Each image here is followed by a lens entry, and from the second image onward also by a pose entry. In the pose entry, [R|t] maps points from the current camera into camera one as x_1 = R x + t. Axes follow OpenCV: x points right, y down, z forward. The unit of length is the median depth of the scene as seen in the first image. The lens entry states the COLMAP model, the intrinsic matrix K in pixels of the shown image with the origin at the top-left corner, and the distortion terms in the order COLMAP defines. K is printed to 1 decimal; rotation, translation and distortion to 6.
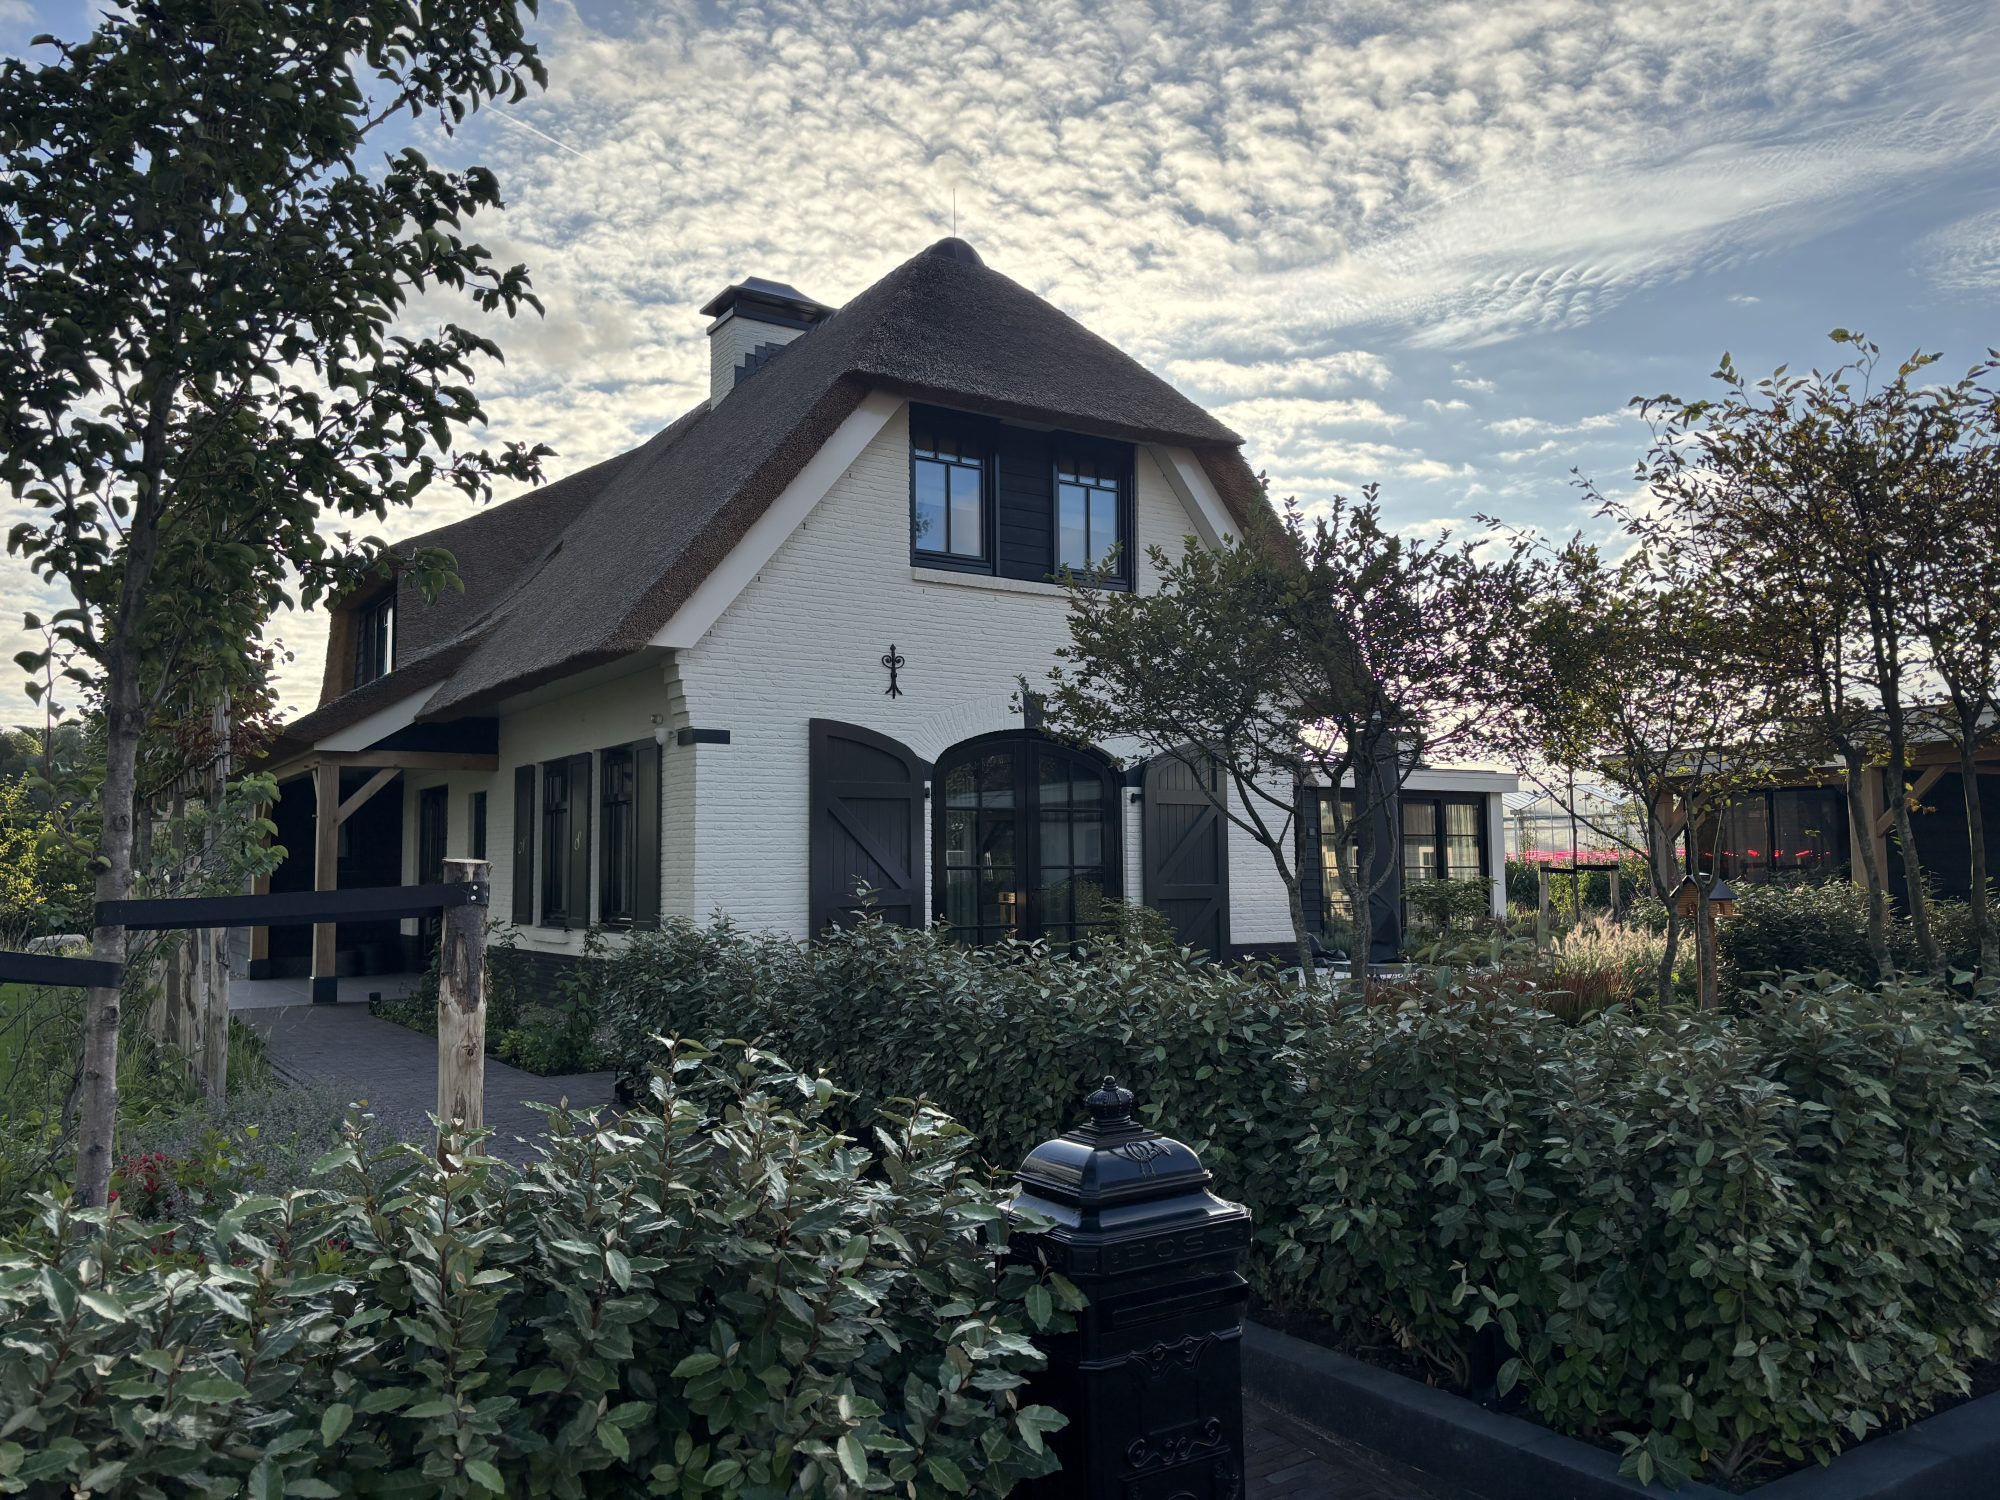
lens RADIAL K [[1527.1, 0, 1006.6], [0, 1527.1, 757.1], [0, 0, 1]] dist [0.071452, -0.073710]
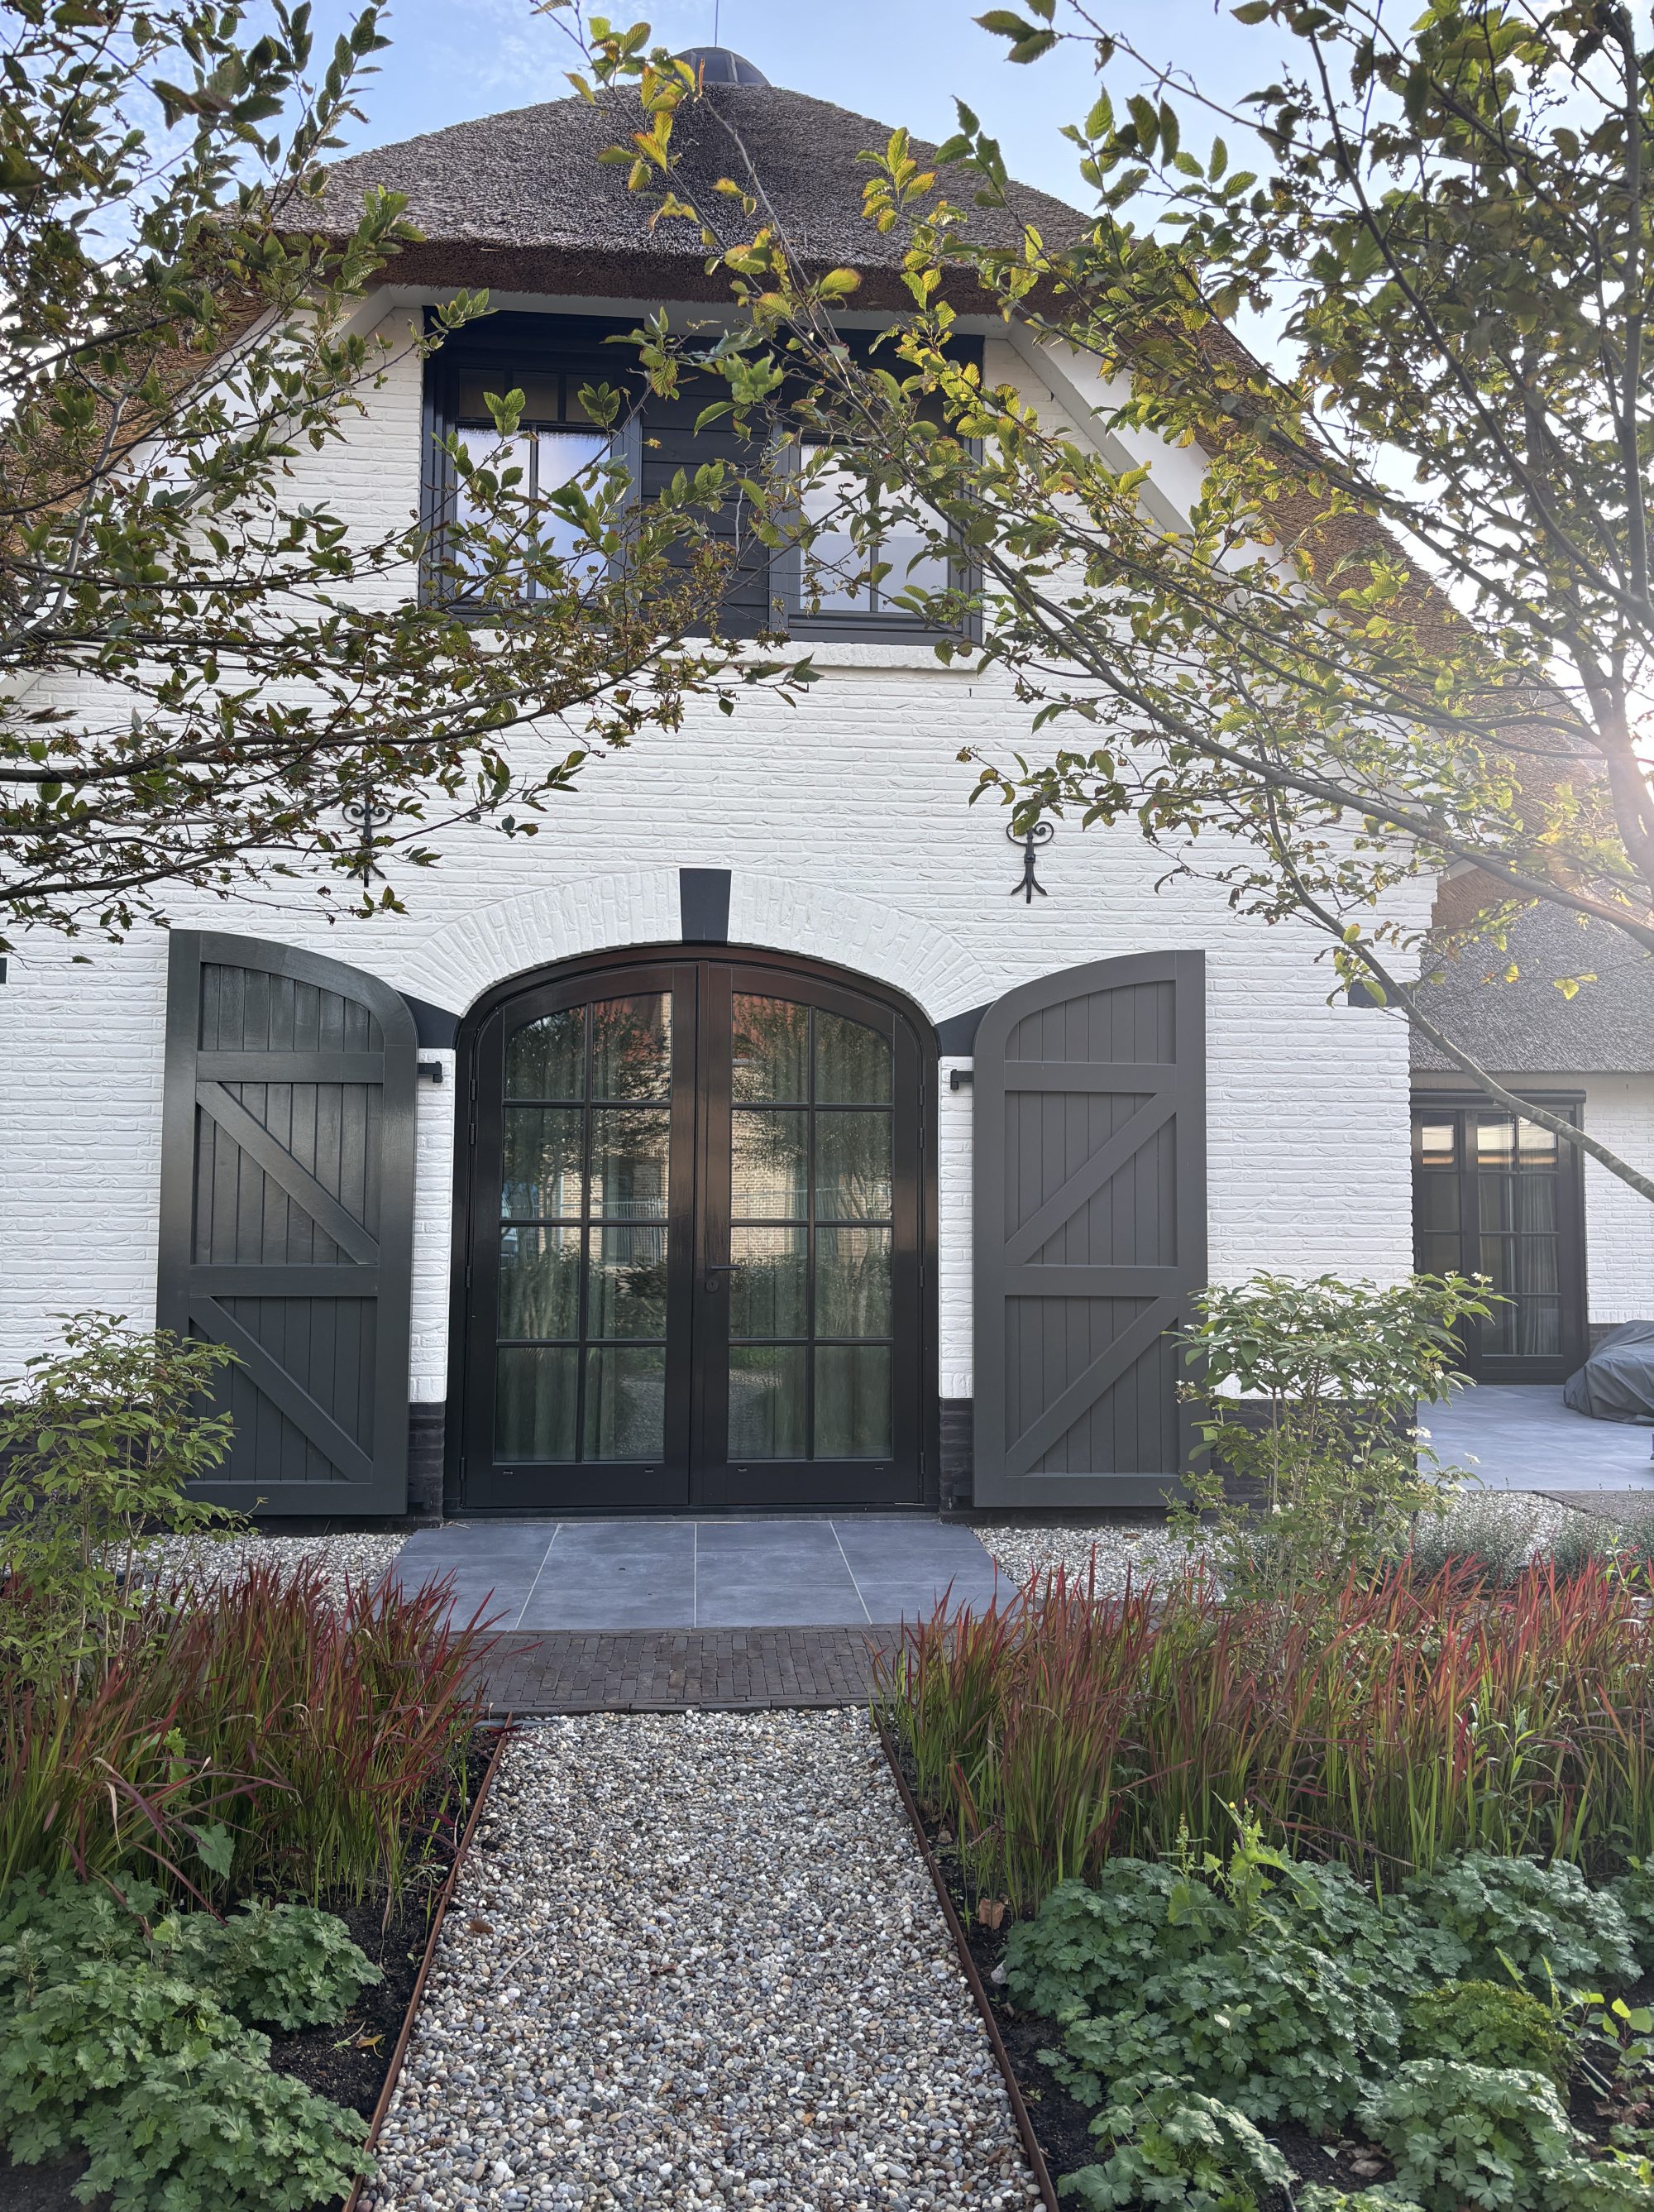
lens RADIAL K [[1688.8, 0, 833.4], [0, 1688.8, 1084.7], [0, 0, 1]] dist [0.071452, -0.073710]
pose [[0.871944, -0.009833, -0.489506, 0.320066], [0.019969, 0.999681, 0.015489, 0.020617], [0.489198, -0.023281, 0.871862, 0.550386]]
